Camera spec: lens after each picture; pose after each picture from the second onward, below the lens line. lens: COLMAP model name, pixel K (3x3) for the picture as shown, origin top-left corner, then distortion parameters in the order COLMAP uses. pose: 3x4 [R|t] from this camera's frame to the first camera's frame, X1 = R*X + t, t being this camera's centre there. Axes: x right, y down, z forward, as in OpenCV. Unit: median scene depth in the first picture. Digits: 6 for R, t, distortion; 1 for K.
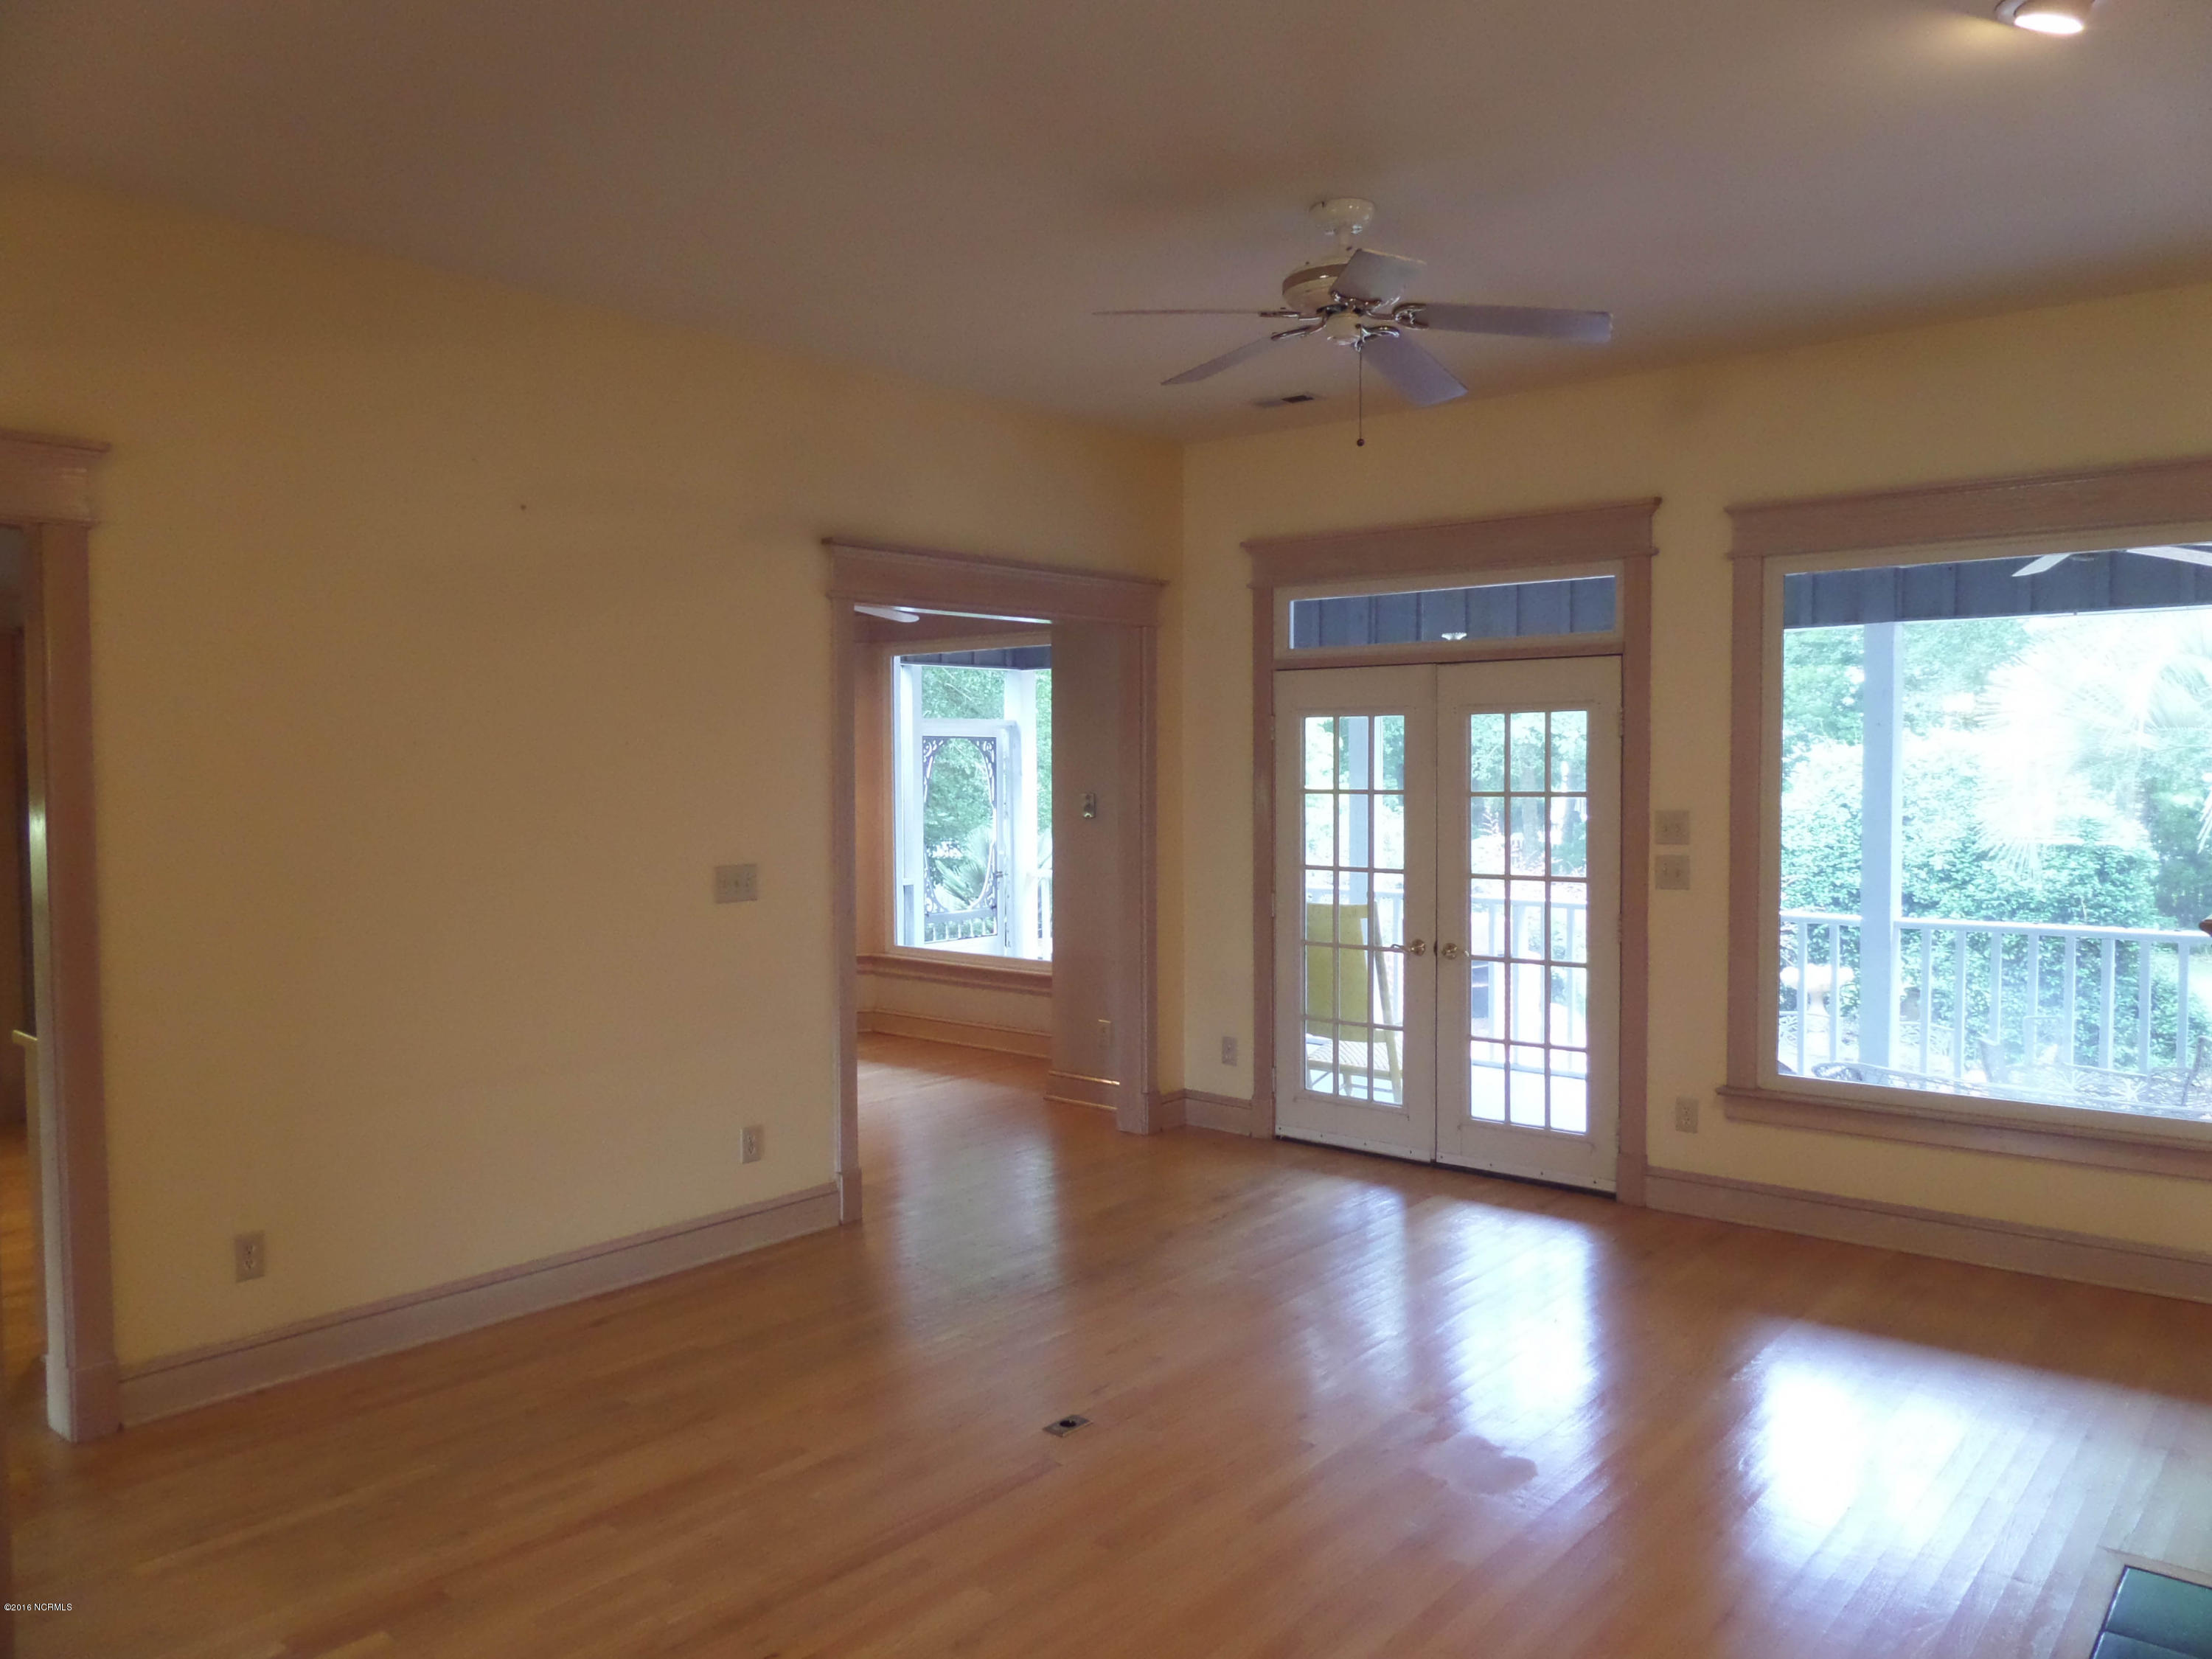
lens RADIAL K [[1602.5, 0, 1090.3], [0, 1602.5, 814.2], [0, 0, 1]] dist [-0.019982, -0.000161]
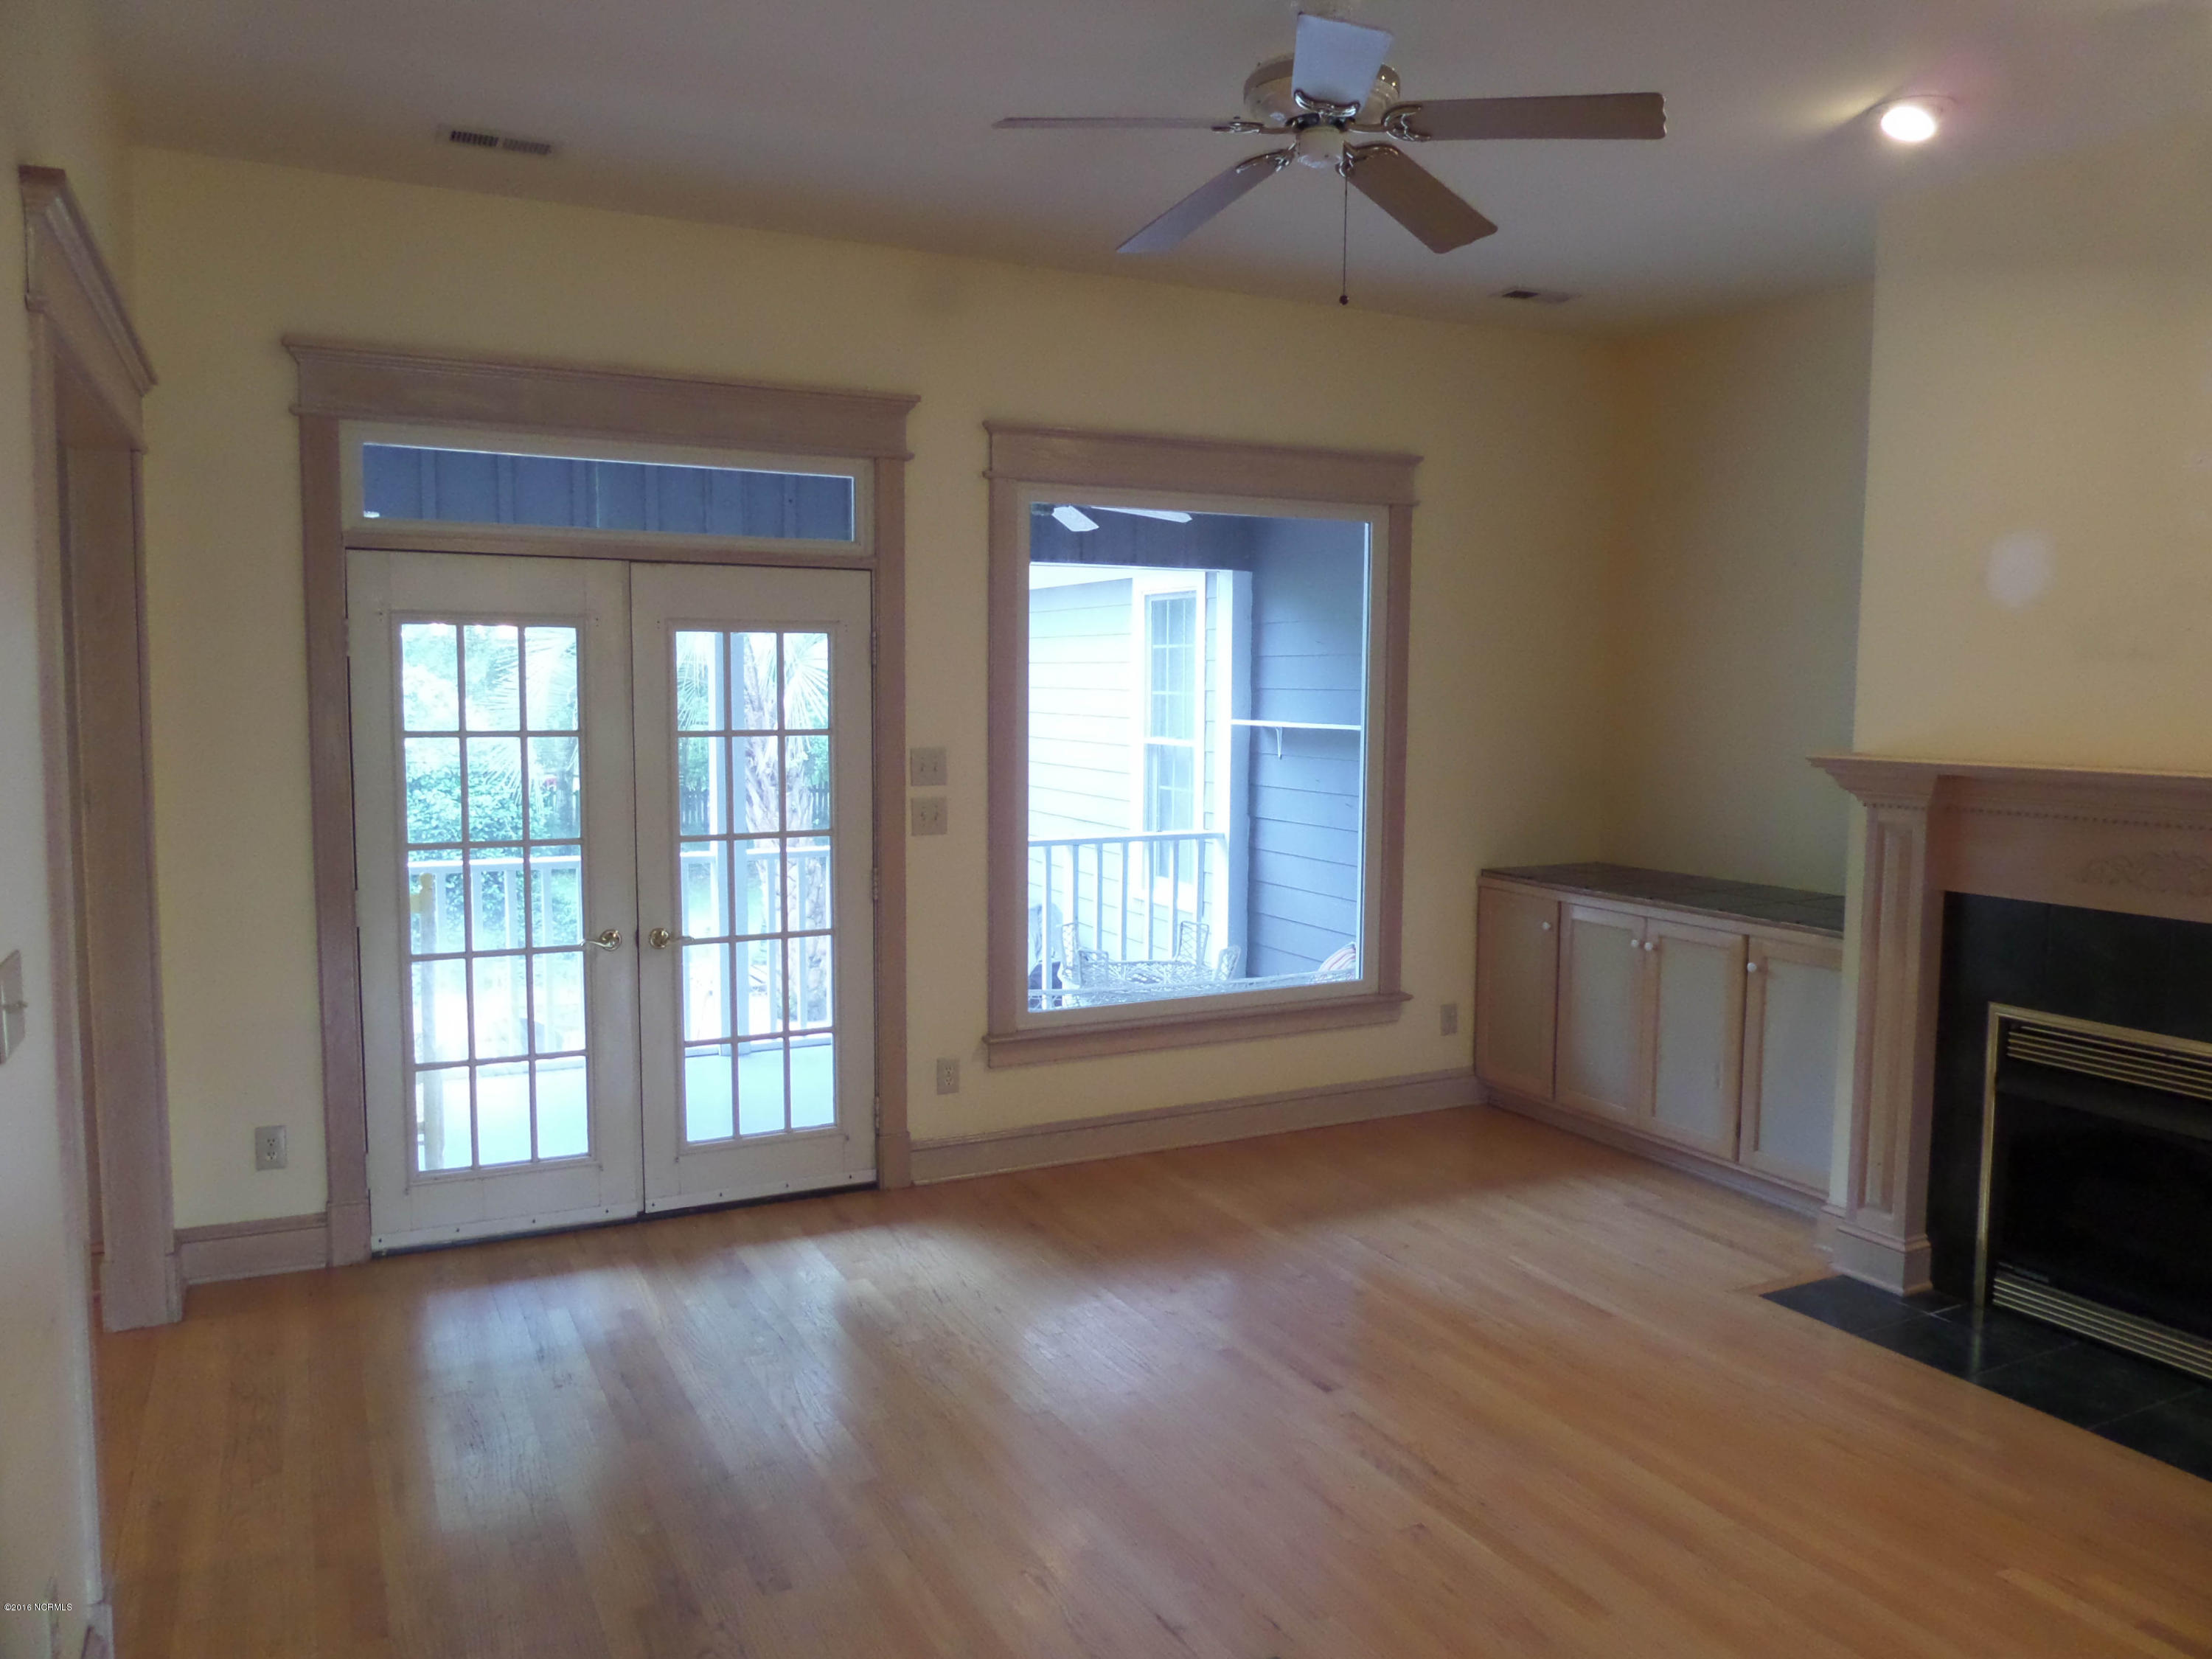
lens RADIAL K [[1602.5, 0, 1136.6], [0, 1602.5, 837.5], [0, 0, 1]] dist [-0.019982, -0.000161]
pose [[0.375232, -0.078955, 0.923562, -0.414461], [0.020595, 0.996830, 0.076851, -0.018348], [-0.926702, -0.009816, 0.375669, 0.520708]]
